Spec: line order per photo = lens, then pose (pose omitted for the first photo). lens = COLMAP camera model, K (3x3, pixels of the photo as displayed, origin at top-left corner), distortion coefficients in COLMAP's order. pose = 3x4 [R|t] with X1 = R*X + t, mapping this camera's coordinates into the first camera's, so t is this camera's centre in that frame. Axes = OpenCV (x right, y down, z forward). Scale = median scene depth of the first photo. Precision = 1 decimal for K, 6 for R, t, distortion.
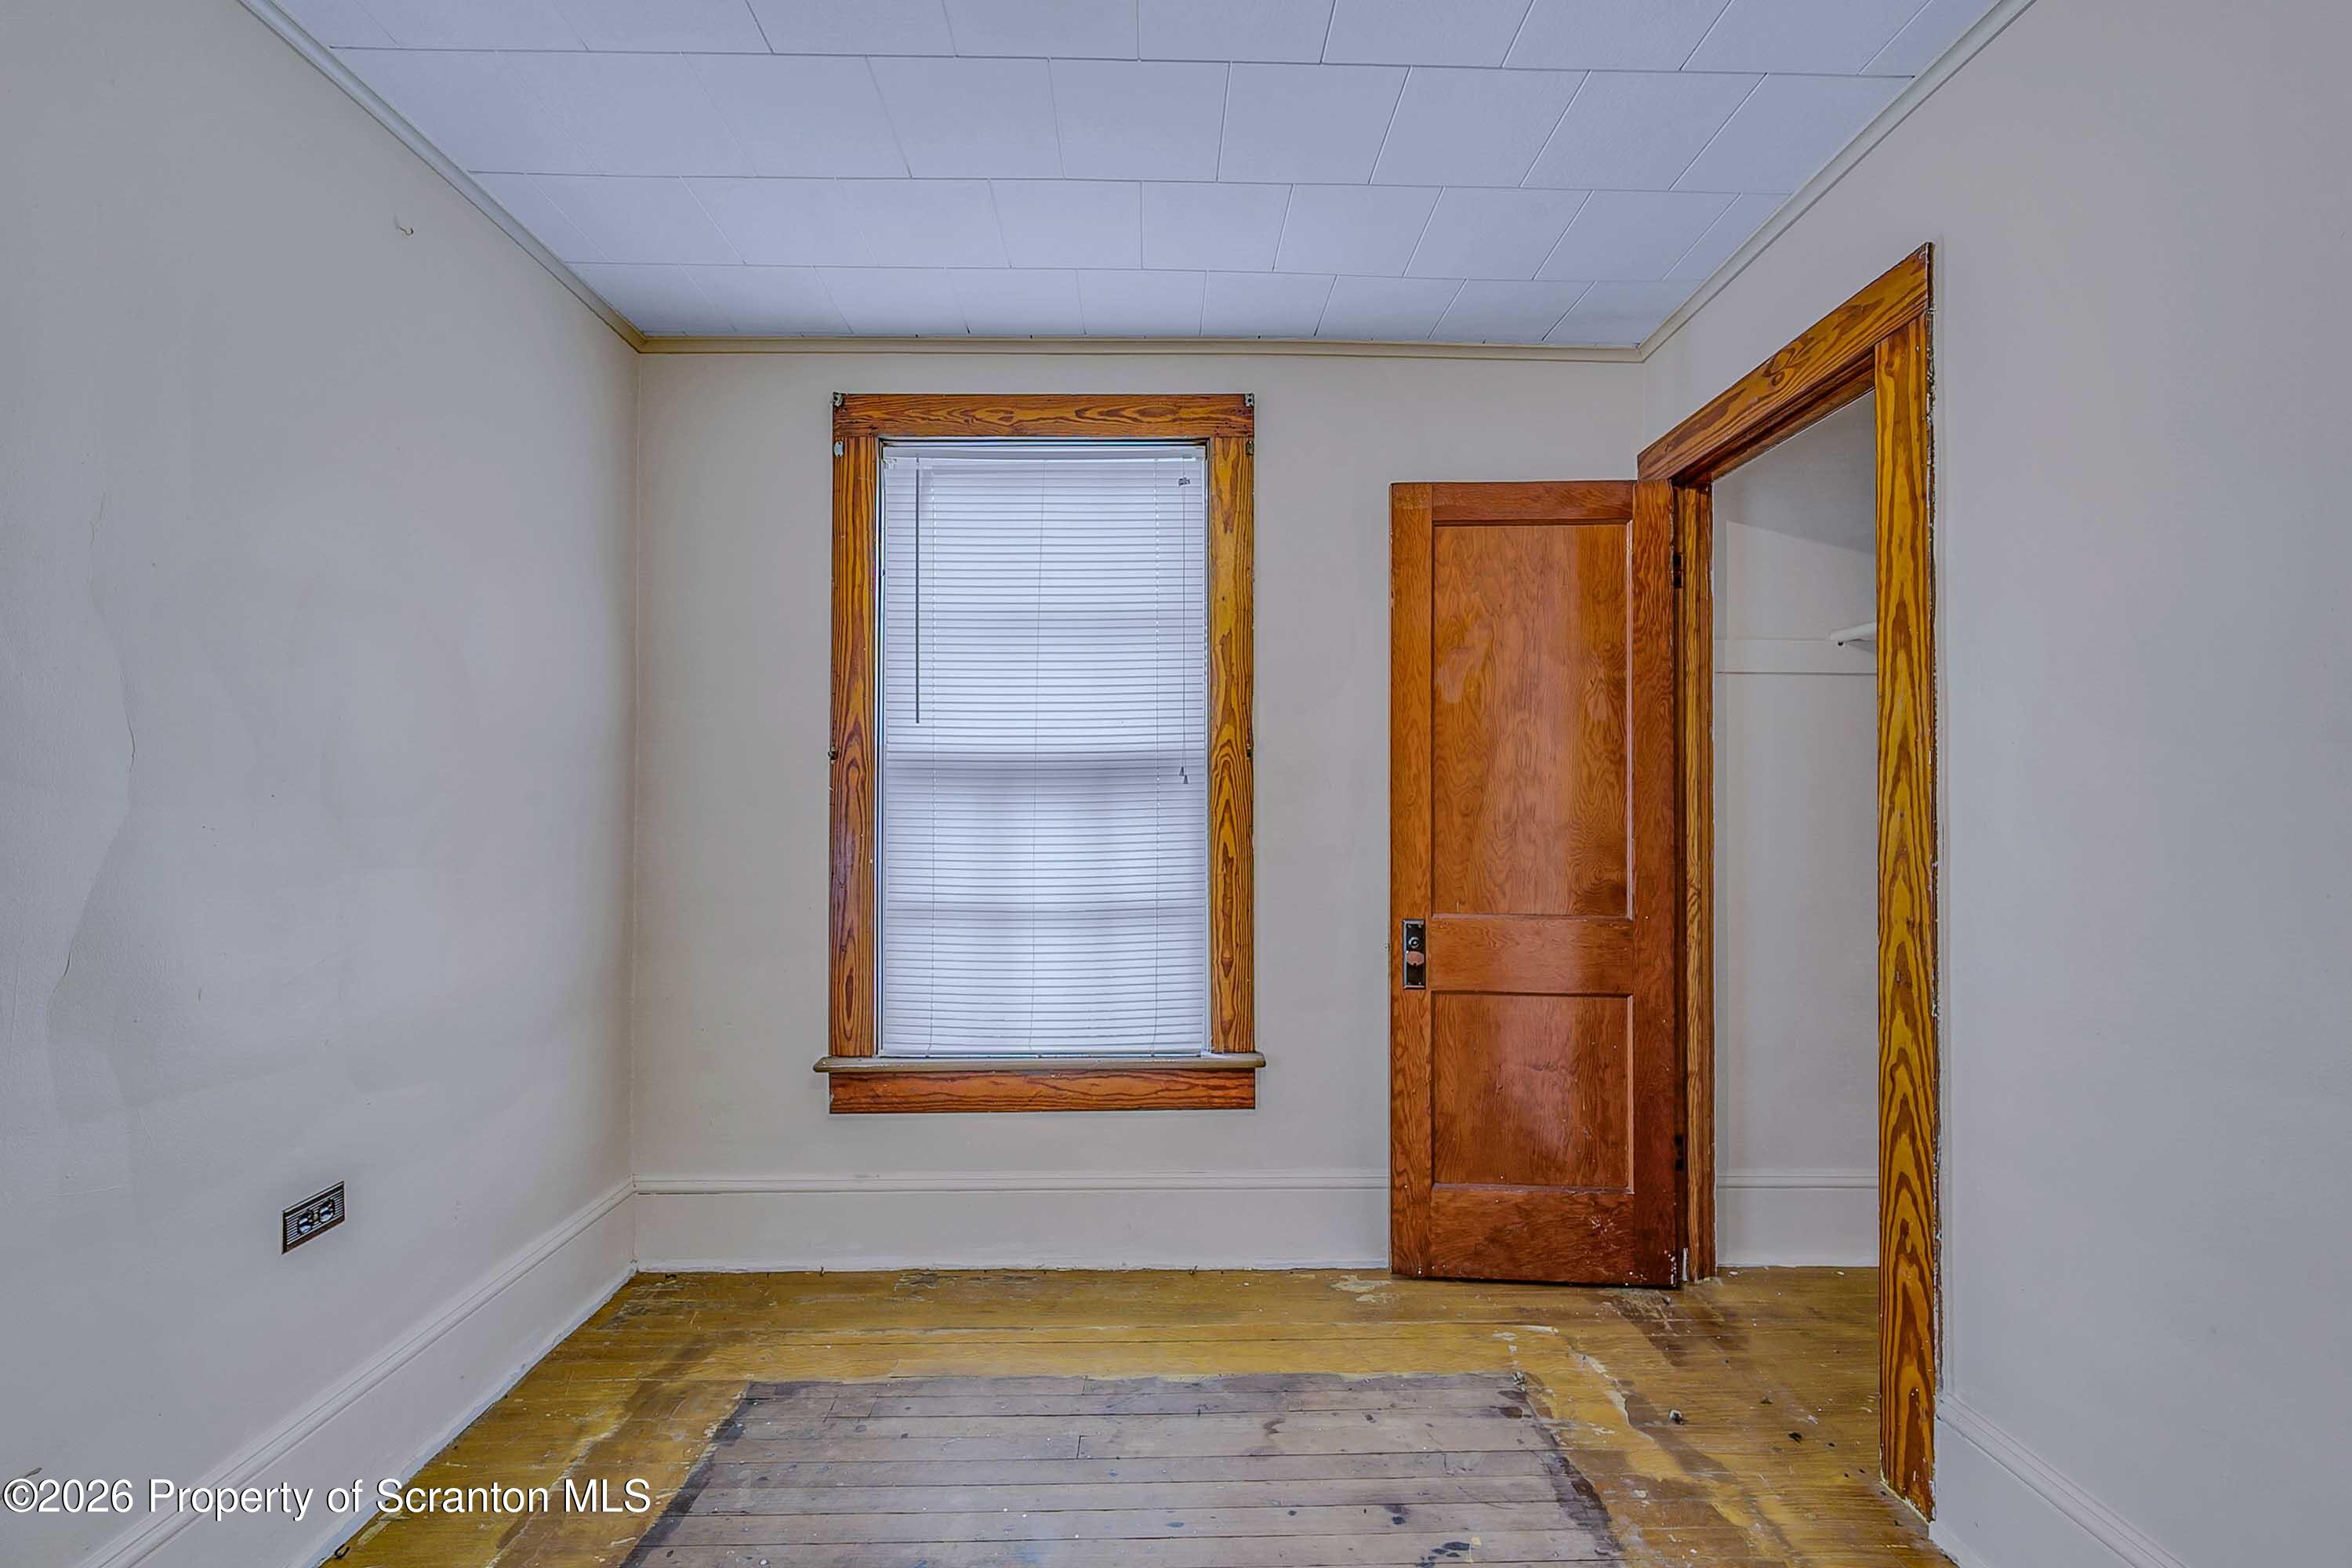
lens RADIAL K [[965.4, 0, 1180.2], [0, 965.4, 779.6], [0, 0, 1]] dist [0.000743, -0.000070]
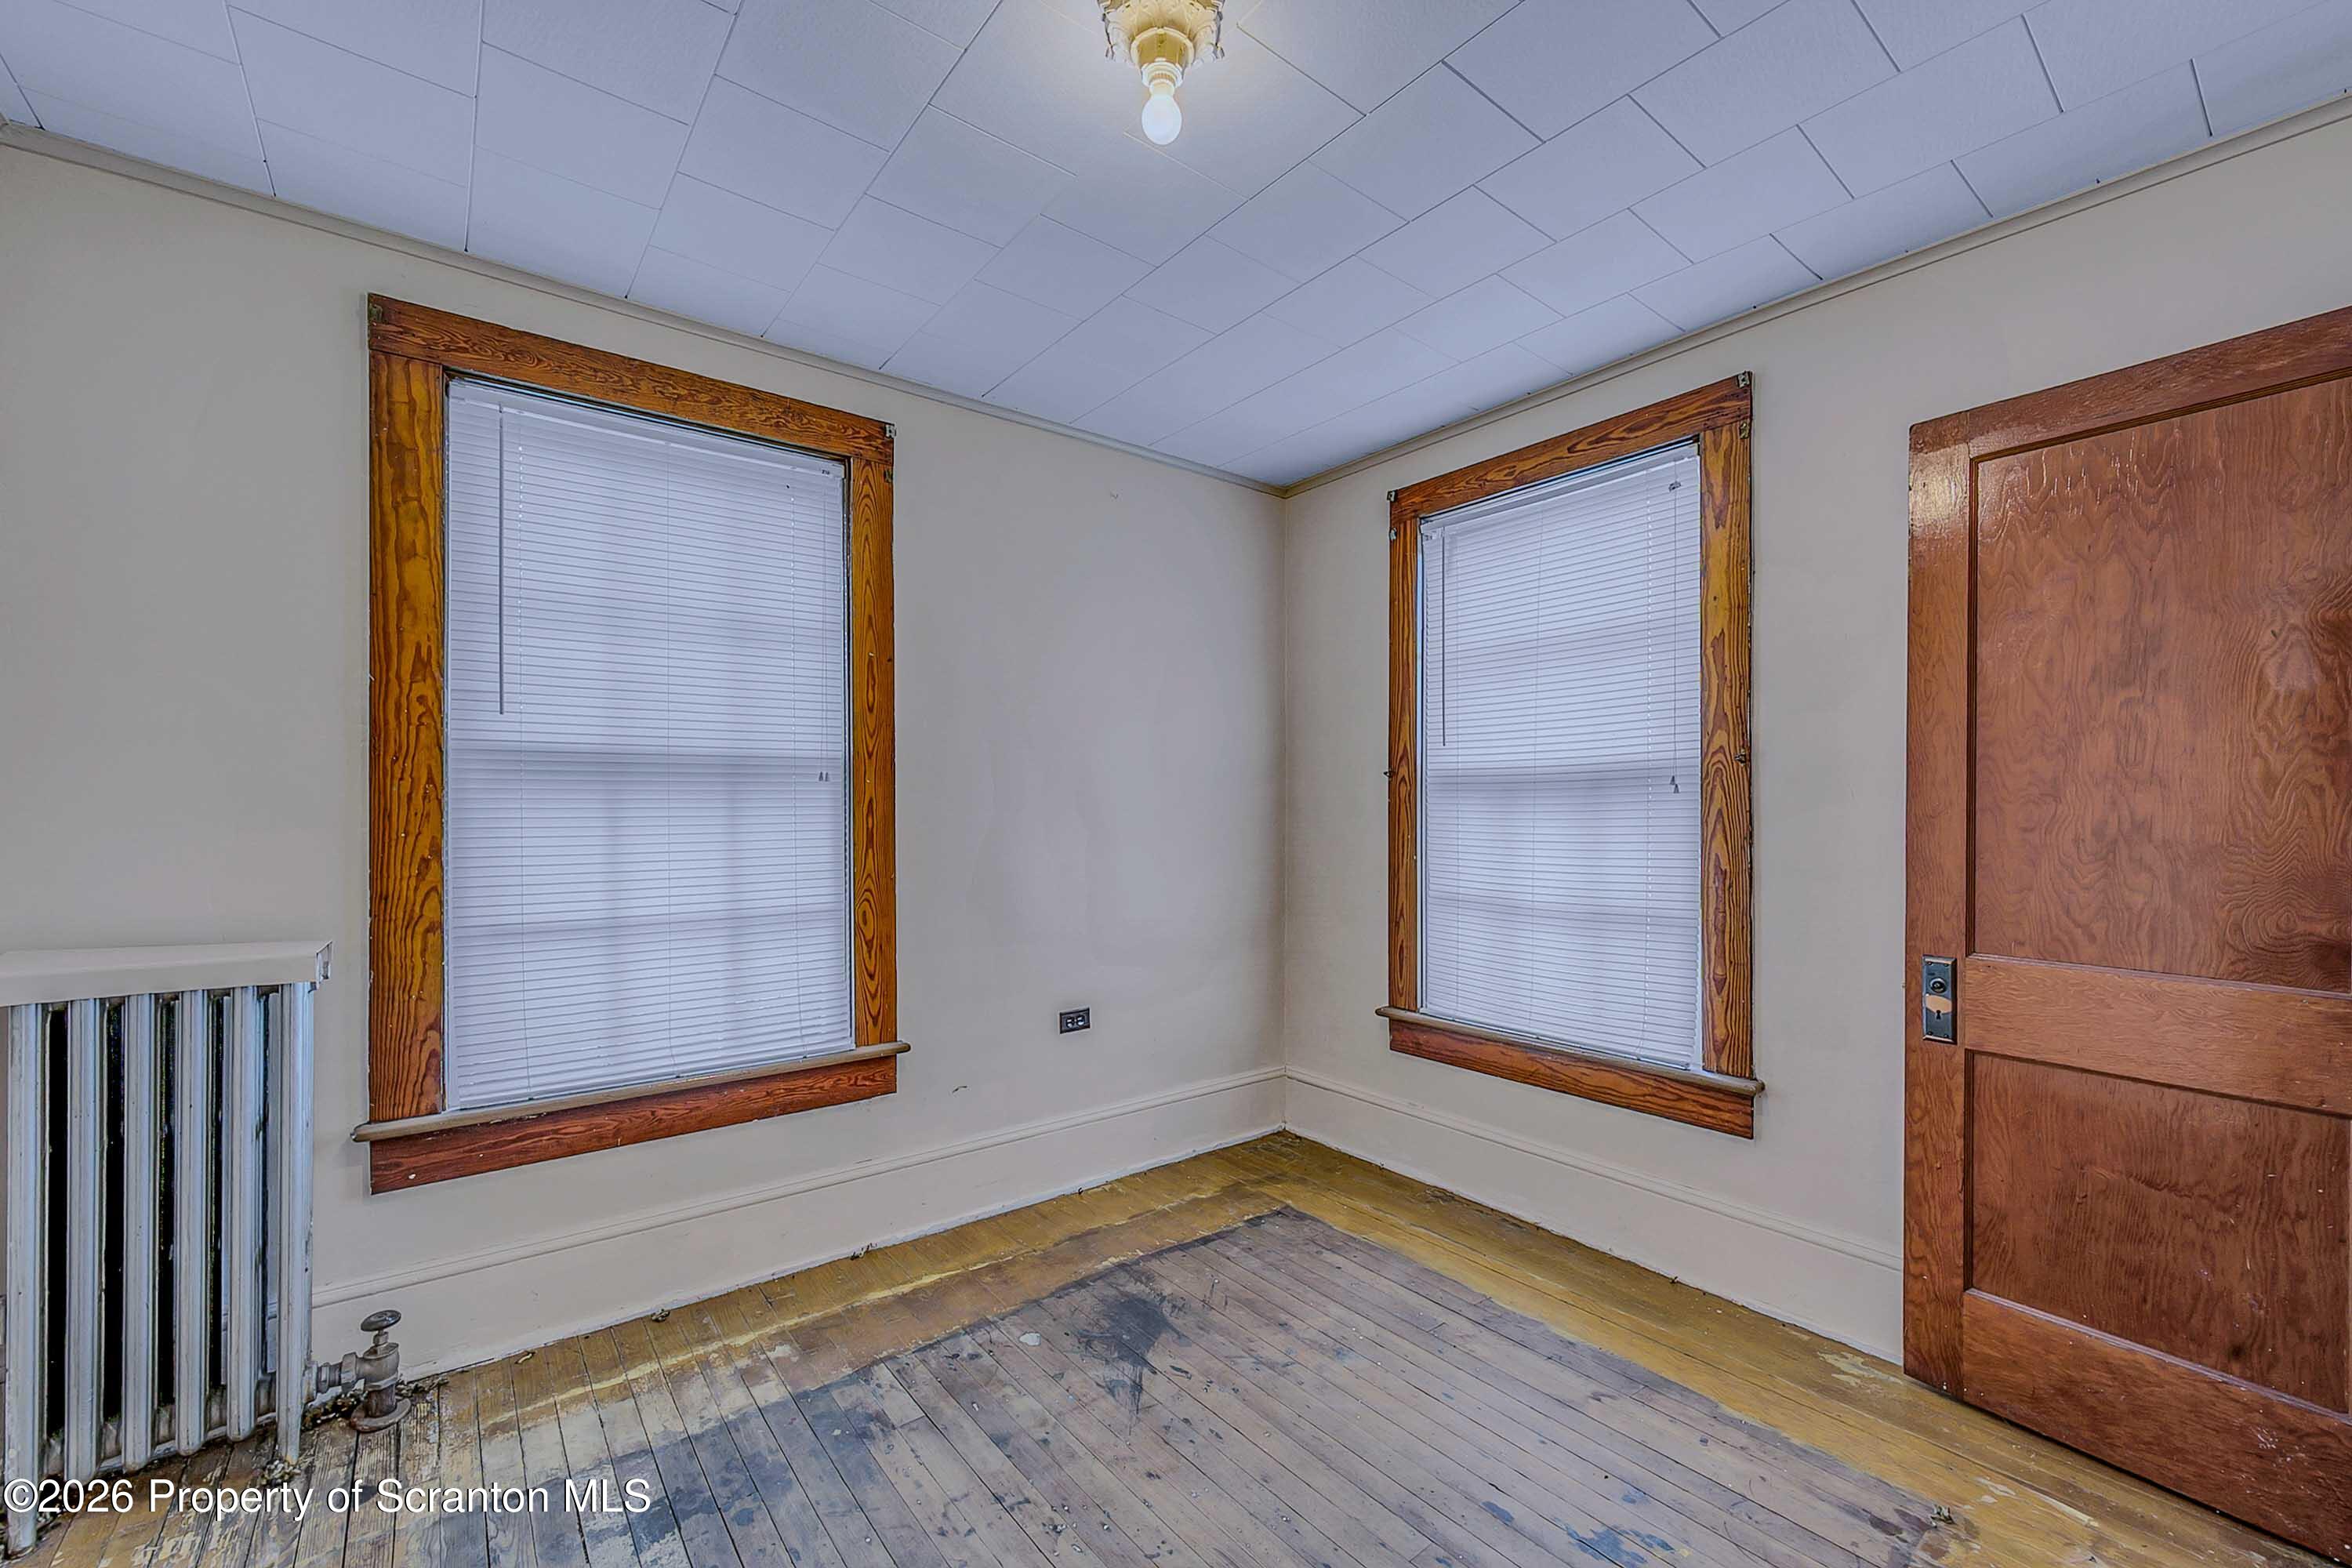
lens RADIAL K [[965.4, 0, 1159.9], [0, 965.4, 796.2], [0, 0, 1]] dist [0.000743, -0.000070]
pose [[0.588539, -0.008567, -0.808423, 0.510467], [0.020559, 0.999779, 0.004373, -0.007857], [0.808207, -0.019194, 0.588585, -0.009811]]
